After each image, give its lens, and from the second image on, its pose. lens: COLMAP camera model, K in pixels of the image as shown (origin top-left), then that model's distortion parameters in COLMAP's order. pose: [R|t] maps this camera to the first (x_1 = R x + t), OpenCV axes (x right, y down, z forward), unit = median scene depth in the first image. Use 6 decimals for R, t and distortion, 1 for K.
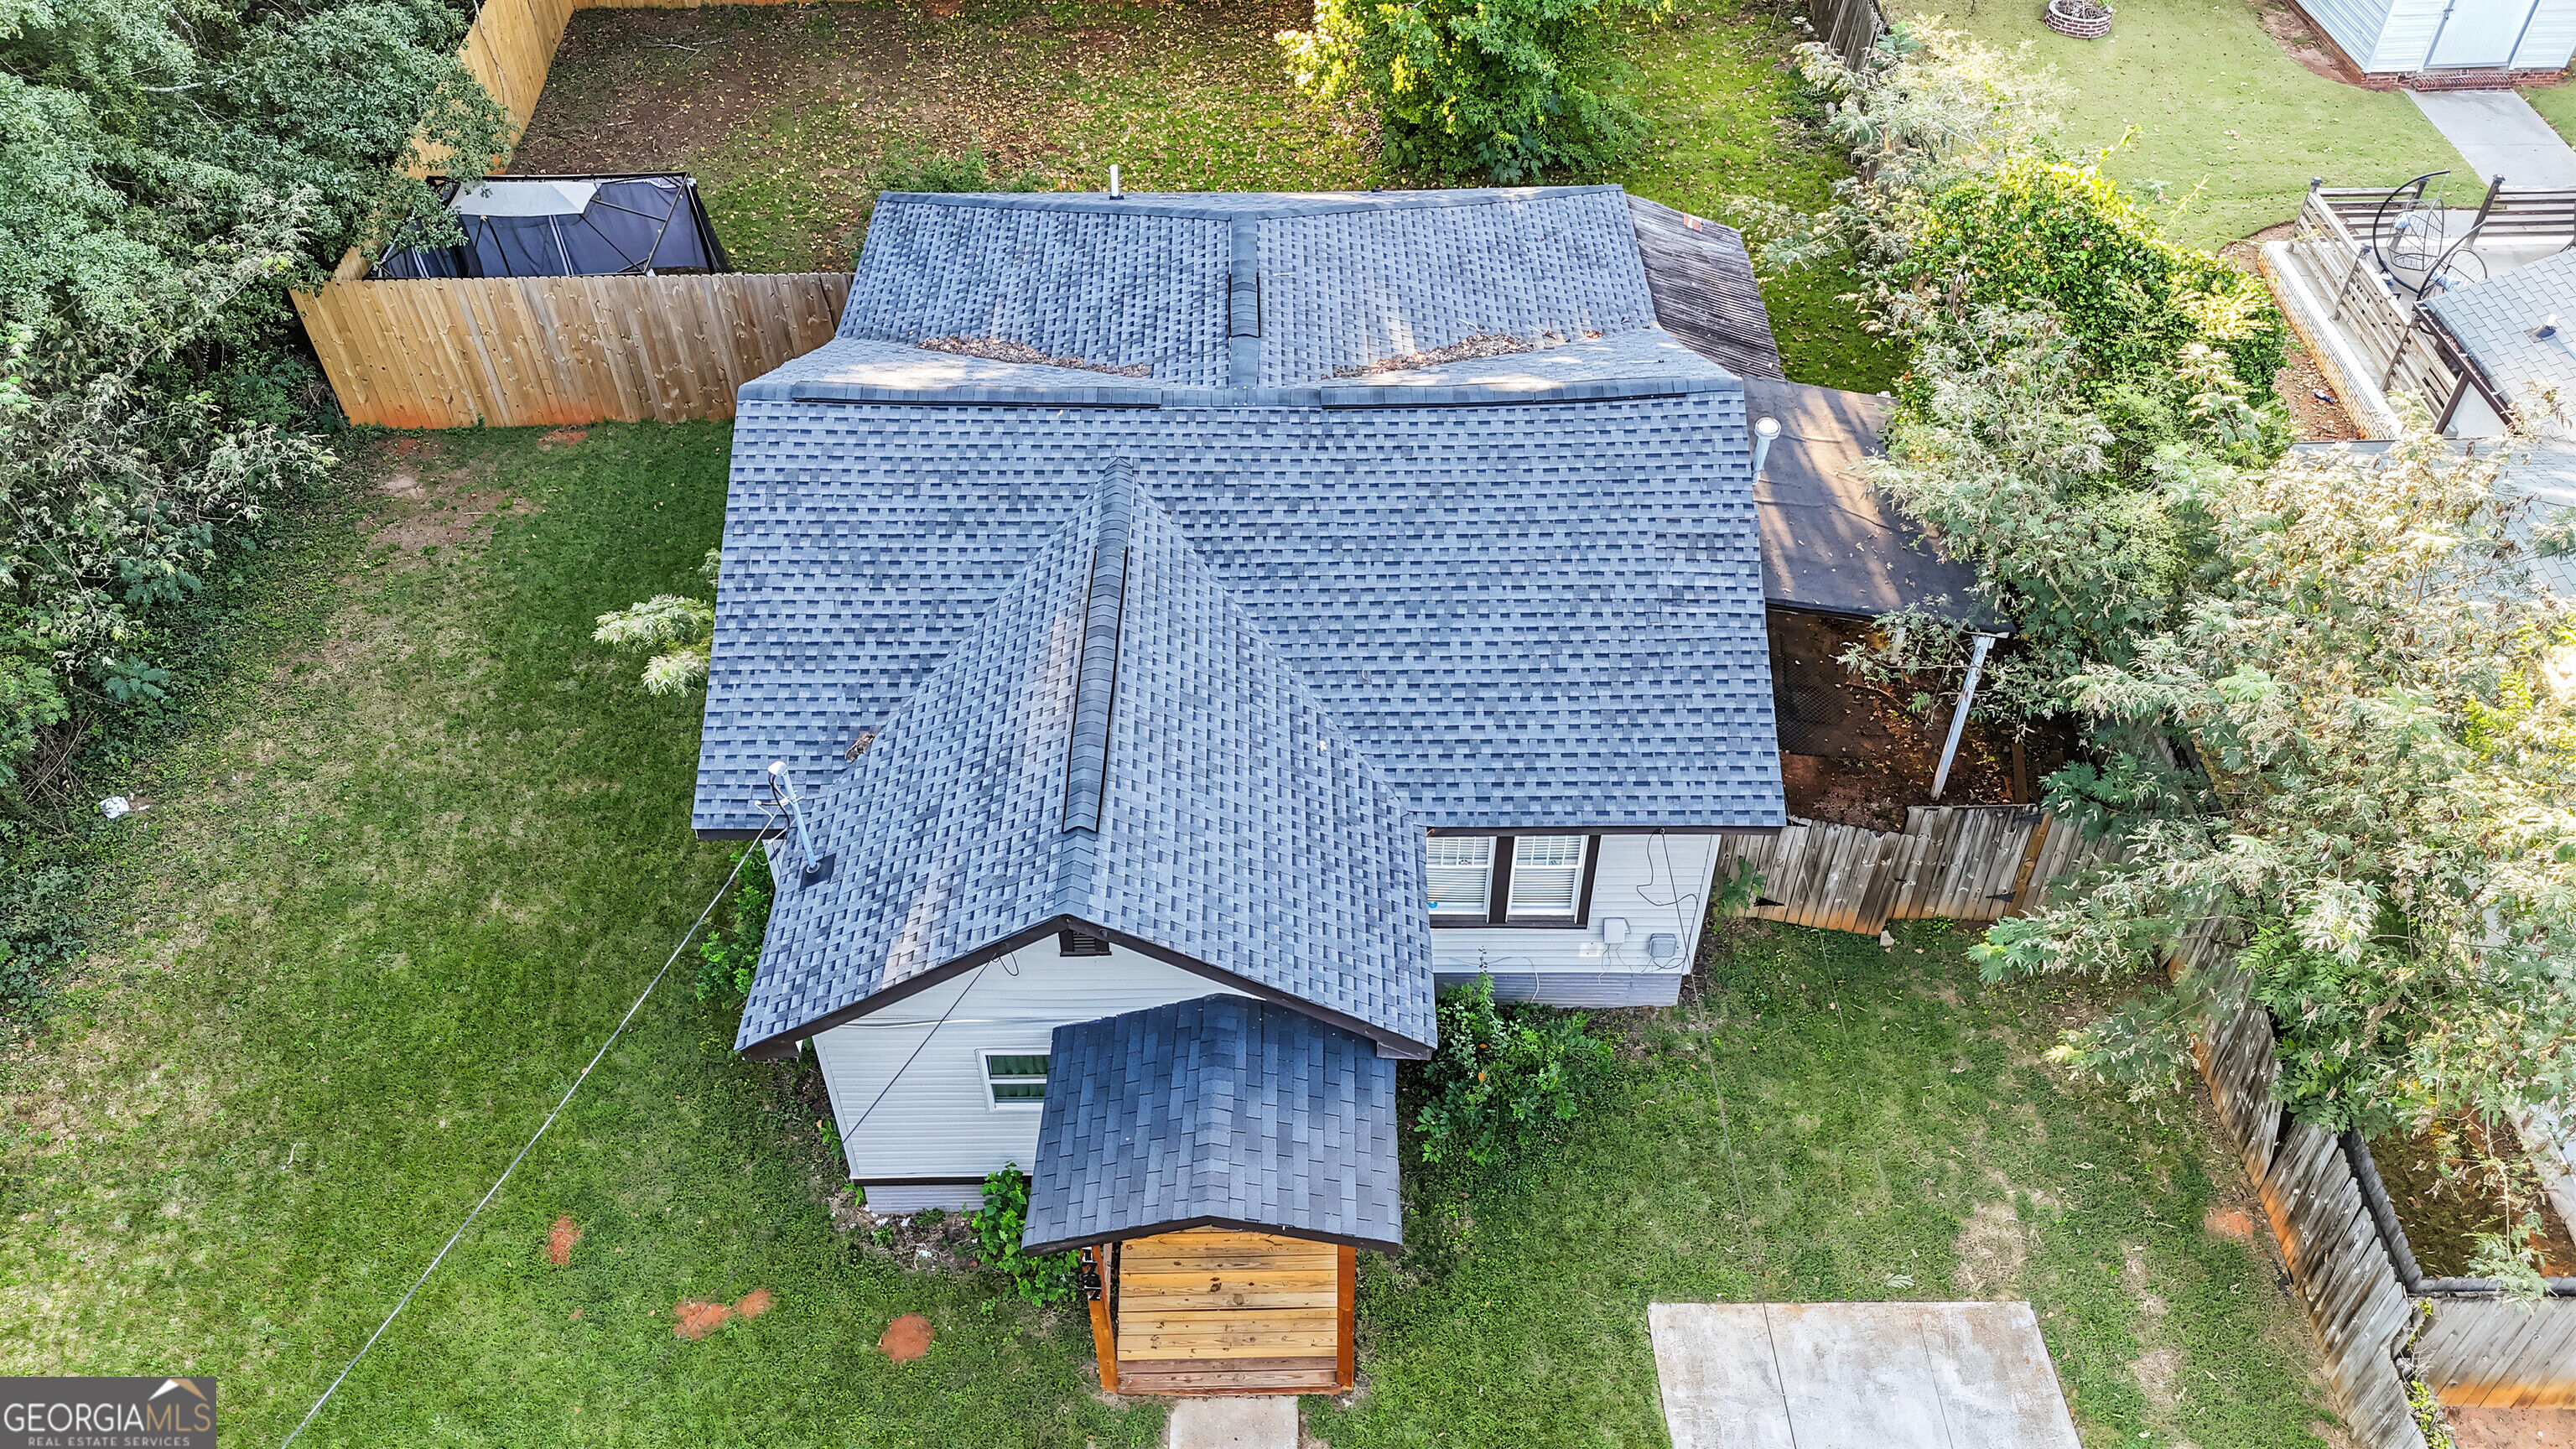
lens RADIAL K [[1906.6, 0, 1288.0], [0, 1906.6, 724.5], [0, 0, 1]] dist [0.049948, -0.031158]
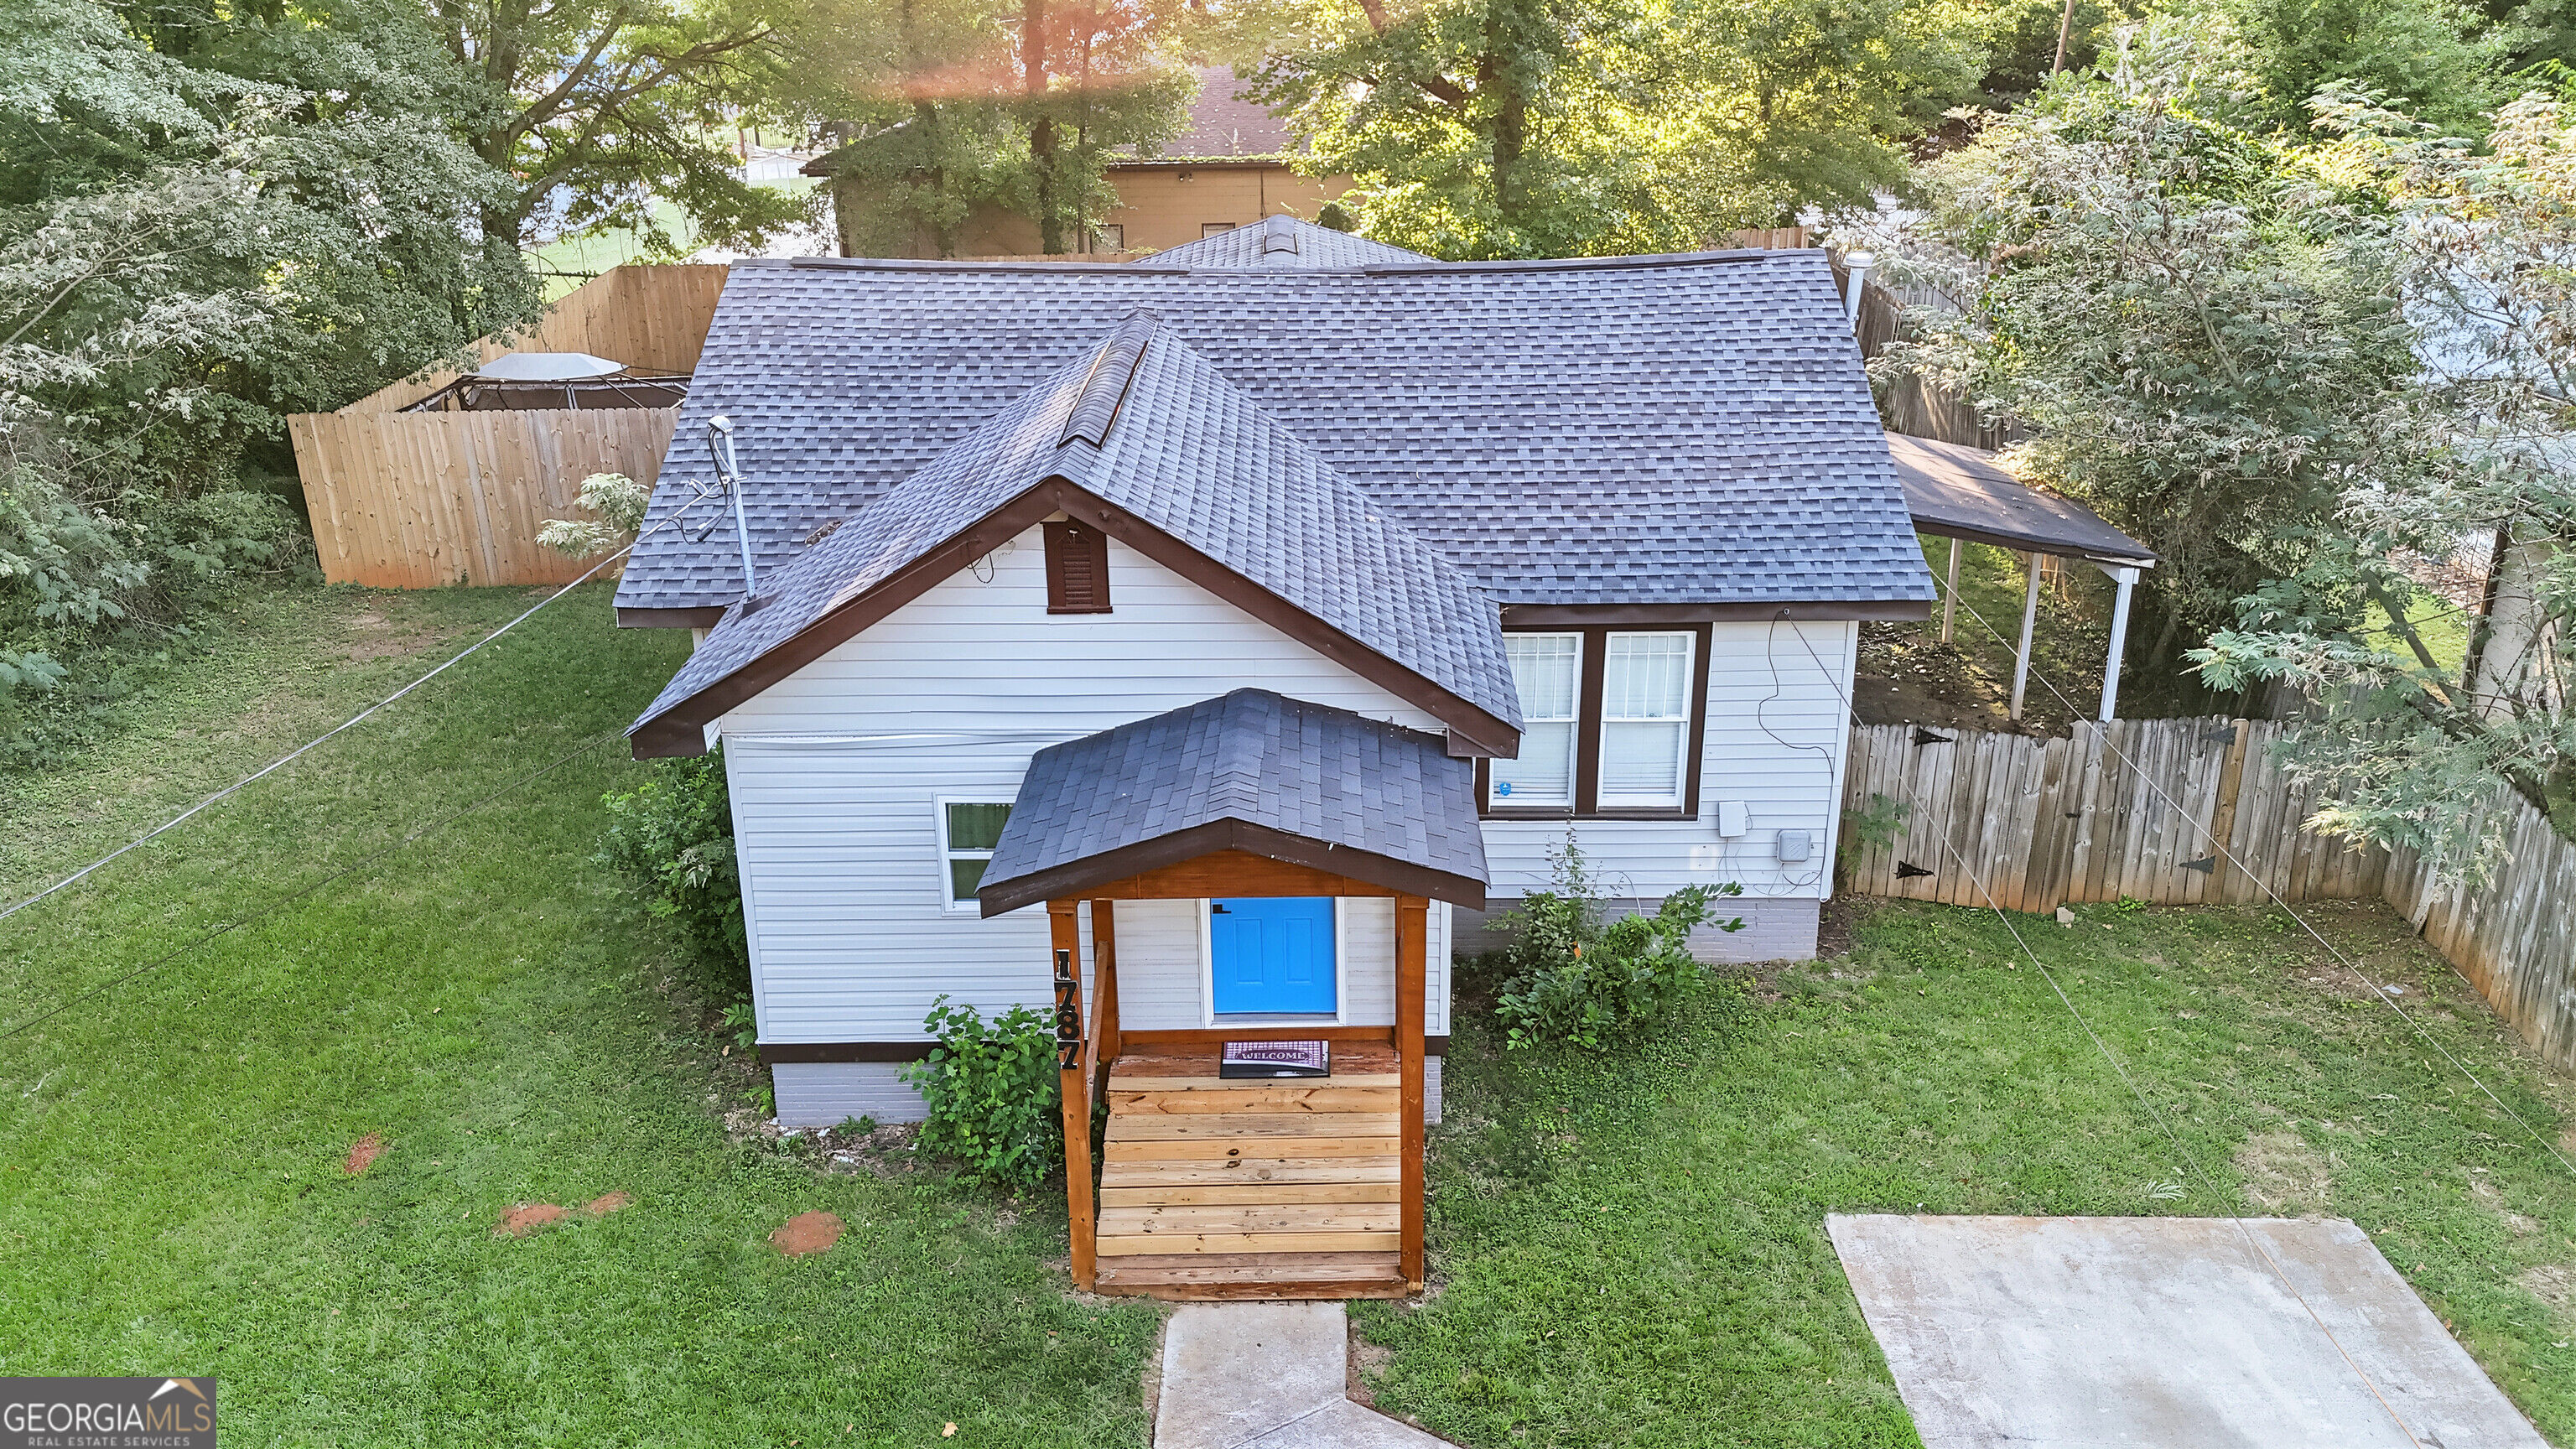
lens RADIAL K [[1906.6, 0, 1288.0], [0, 1906.6, 724.5], [0, 0, 1]] dist [0.049948, -0.031158]
pose [[0.999925, 0.003268, -0.011802, -0.008161], [-0.007484, 0.925889, -0.377721, 0.391265], [0.009693, 0.377781, 0.925844, 0.240198]]
